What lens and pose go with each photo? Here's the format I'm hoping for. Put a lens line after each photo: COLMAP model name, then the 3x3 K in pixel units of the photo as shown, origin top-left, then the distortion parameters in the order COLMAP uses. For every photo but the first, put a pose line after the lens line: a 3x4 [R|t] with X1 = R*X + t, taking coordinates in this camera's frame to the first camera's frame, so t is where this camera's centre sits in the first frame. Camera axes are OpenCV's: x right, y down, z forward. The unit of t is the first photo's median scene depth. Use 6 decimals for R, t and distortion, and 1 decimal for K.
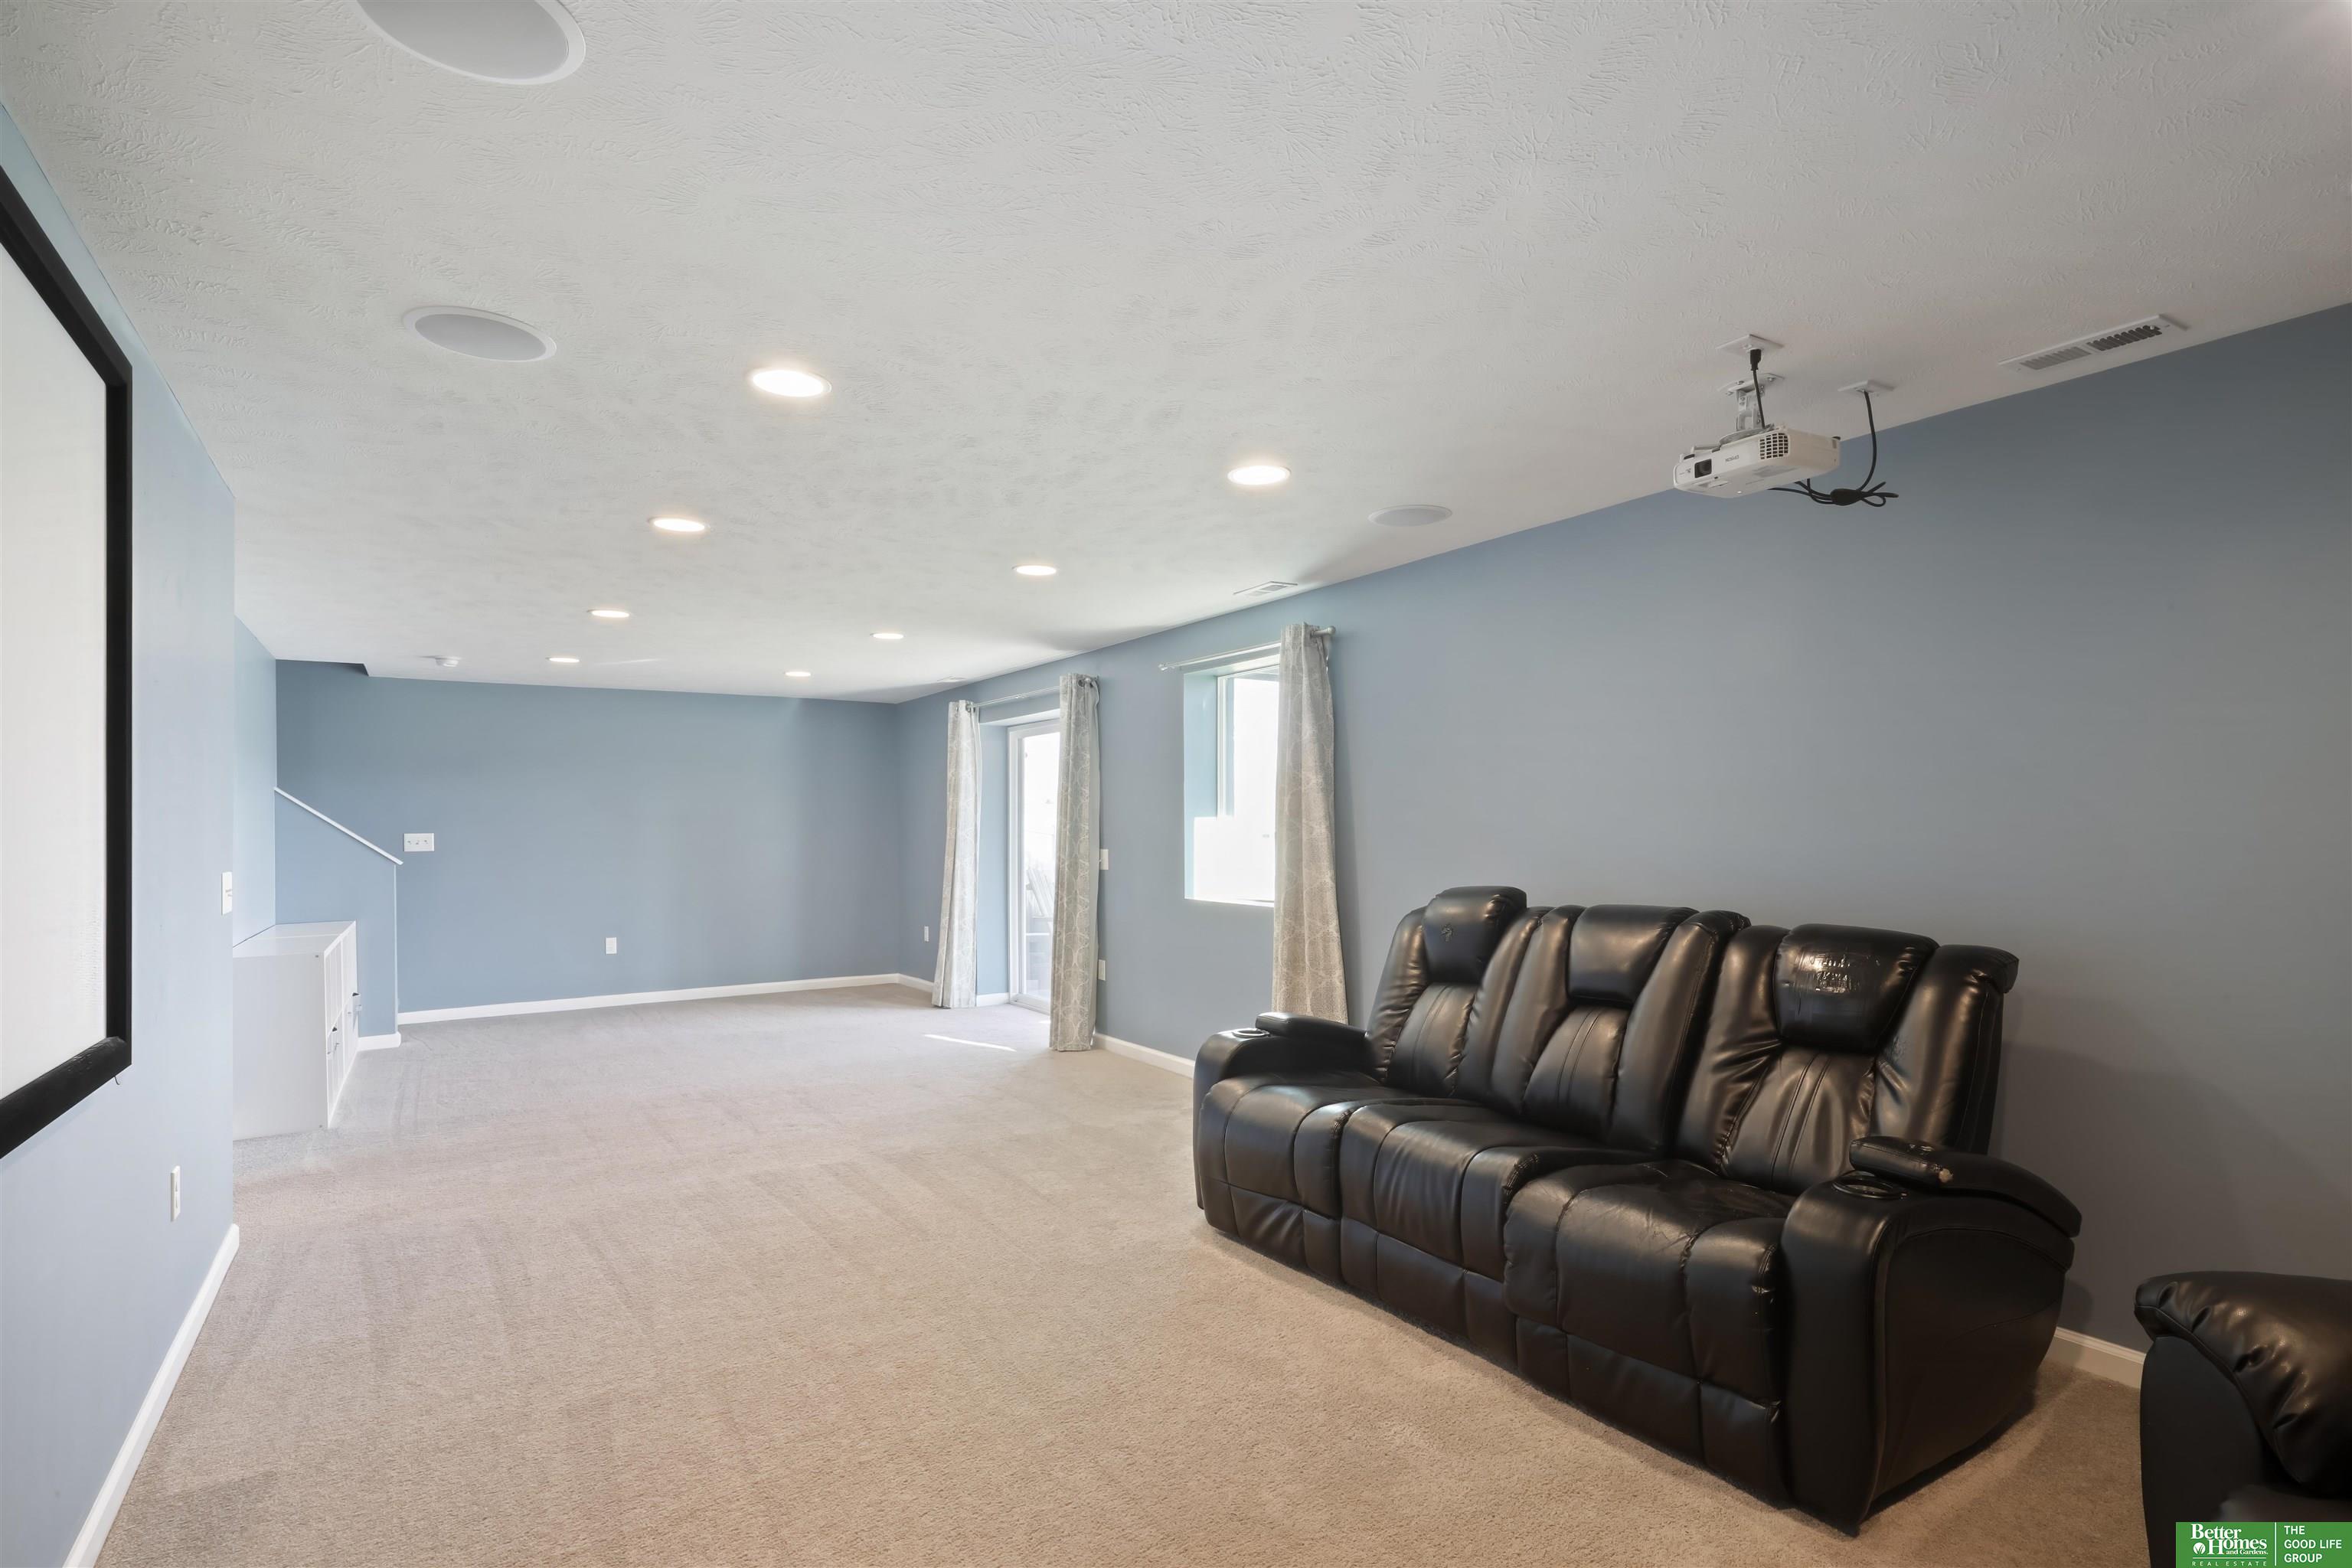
lens RADIAL K [[1221.0, 0, 1178.2], [0, 1221.0, 861.2], [0, 0, 1]] dist [0.038653, -0.000528]
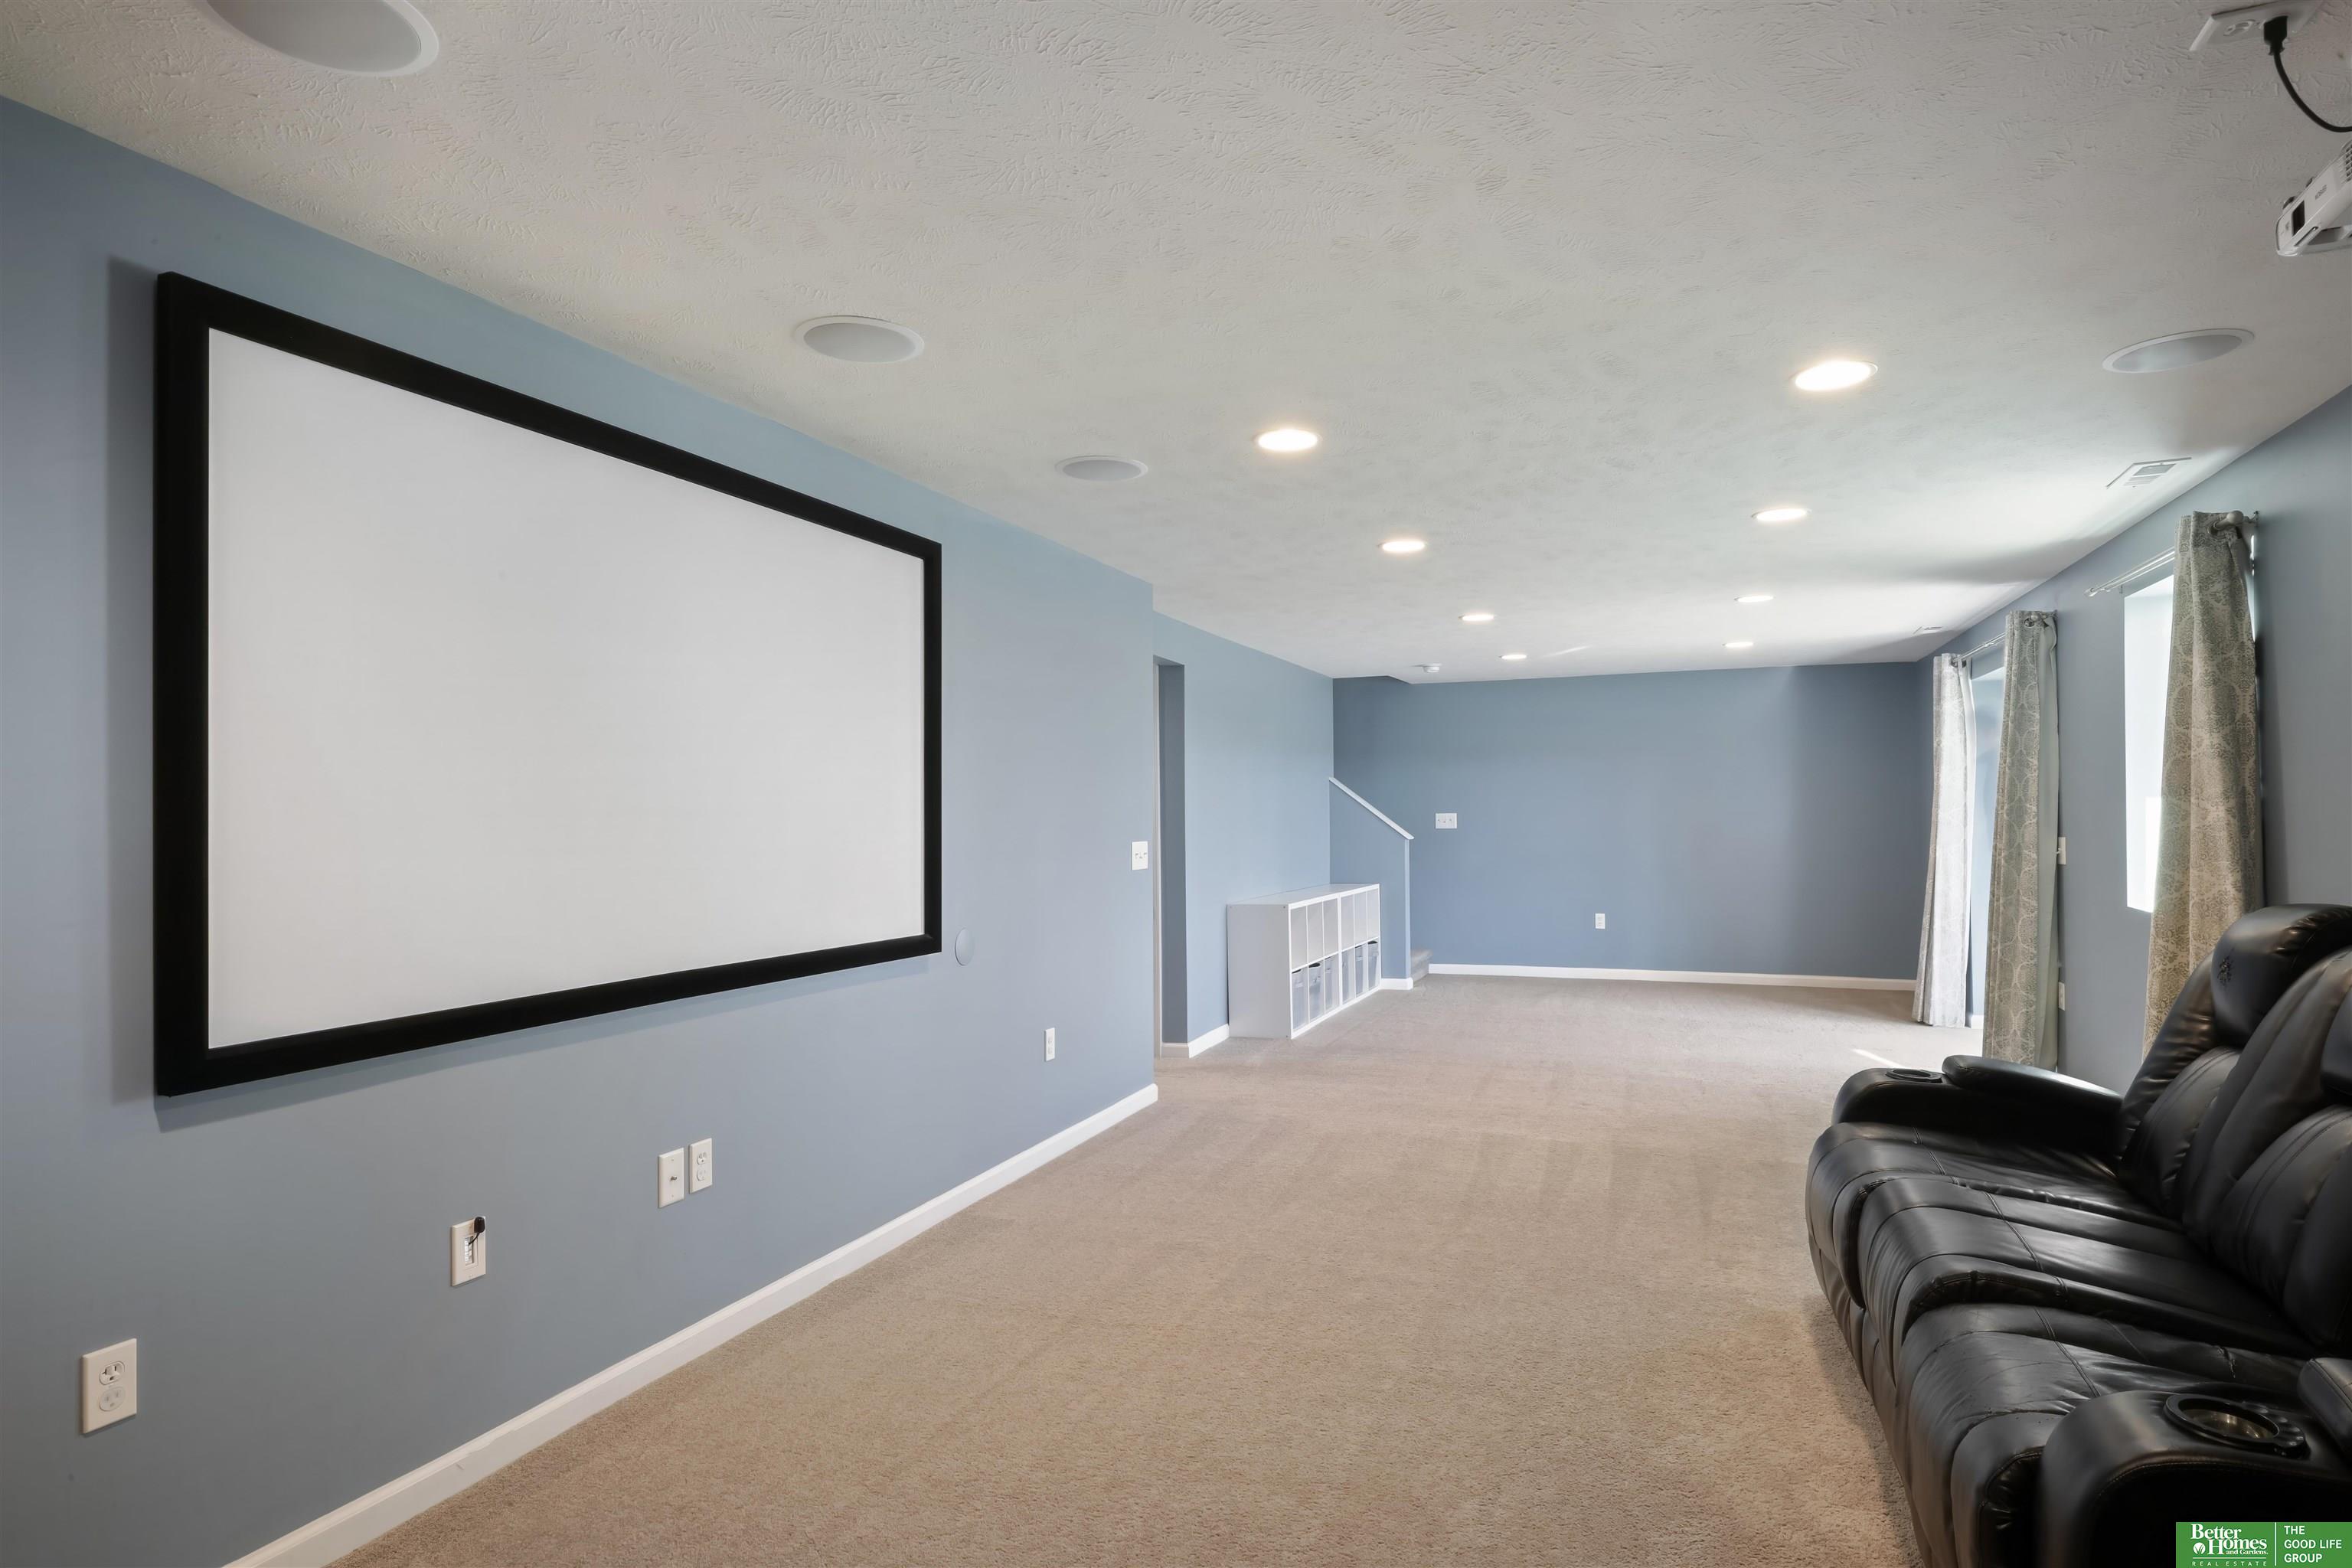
lens RADIAL K [[1292.3, 0, 1179.5], [0, 1292.3, 857.4], [0, 0, 1]] dist [0.030643, 0.000724]
pose [[0.597516, 0.031450, -0.801240, 0.266124], [-0.021582, 0.999499, 0.023138, -0.004373], [0.801566, 0.003467, 0.597896, 0.073421]]
